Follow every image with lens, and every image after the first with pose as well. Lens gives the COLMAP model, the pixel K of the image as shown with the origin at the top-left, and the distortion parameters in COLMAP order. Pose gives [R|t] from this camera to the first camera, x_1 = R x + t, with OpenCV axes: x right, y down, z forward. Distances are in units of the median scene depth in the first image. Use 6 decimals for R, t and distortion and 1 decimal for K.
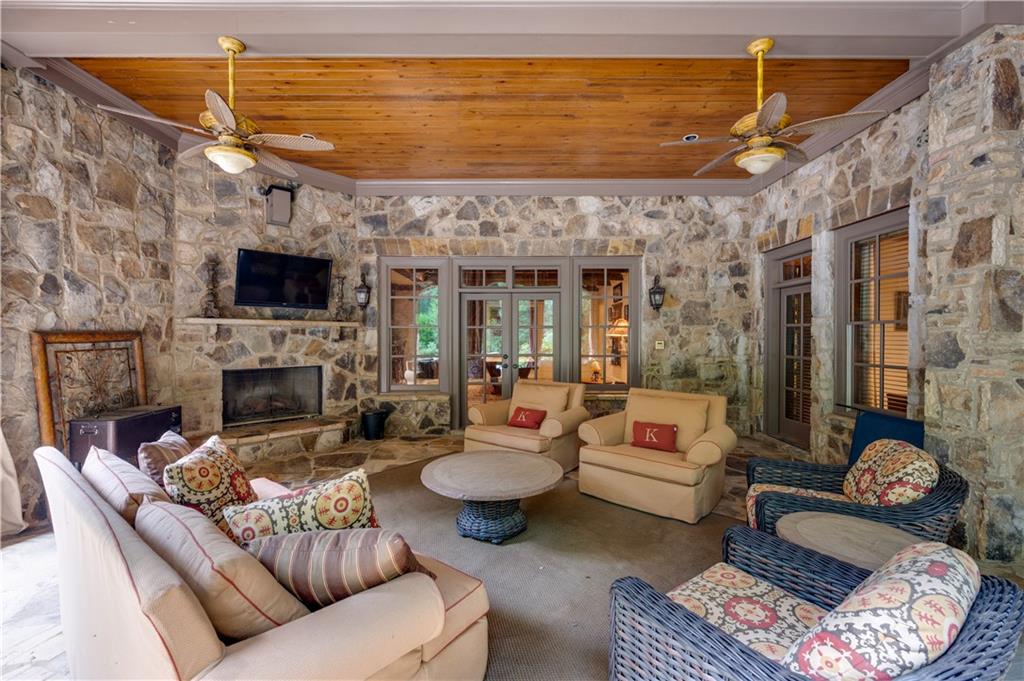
lens RADIAL K [[451.1, 0, 512.8], [0, 451.1, 338.3], [0, 0, 1]] dist [-0.001874, -0.000044]
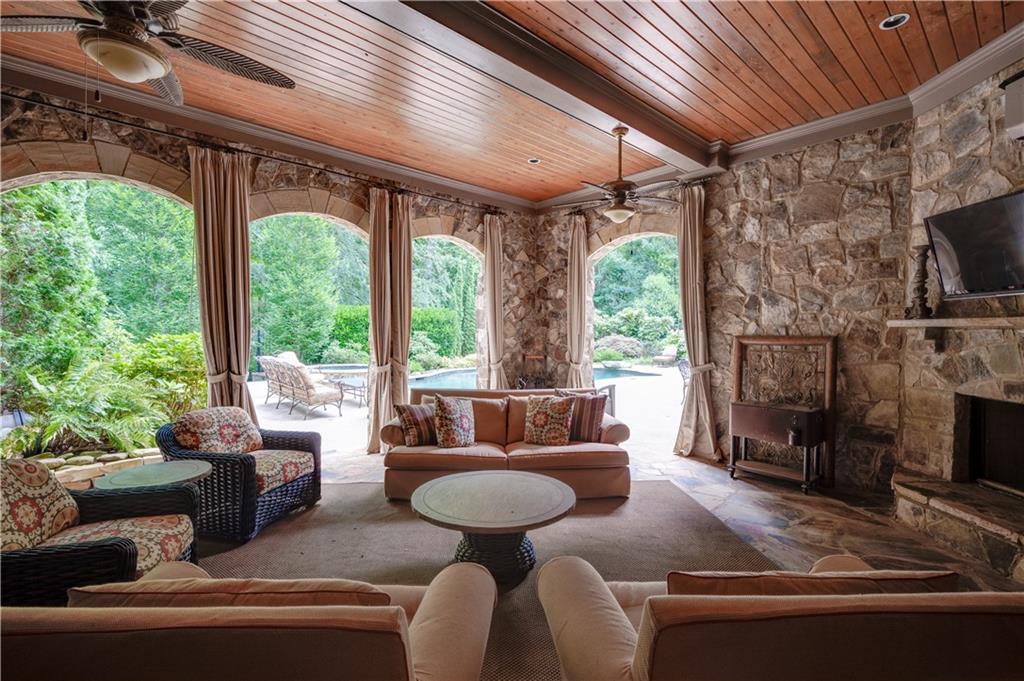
lens RADIAL K [[451.1, 0, 511.0], [0, 451.1, 336.3], [0, 0, 1]] dist [-0.001874, -0.000044]
pose [[-0.755207, -0.004441, -0.655471, 0.373350], [-0.018405, 0.999726, 0.014432, -0.016534], [0.655228, 0.022963, -0.755082, 1.251274]]
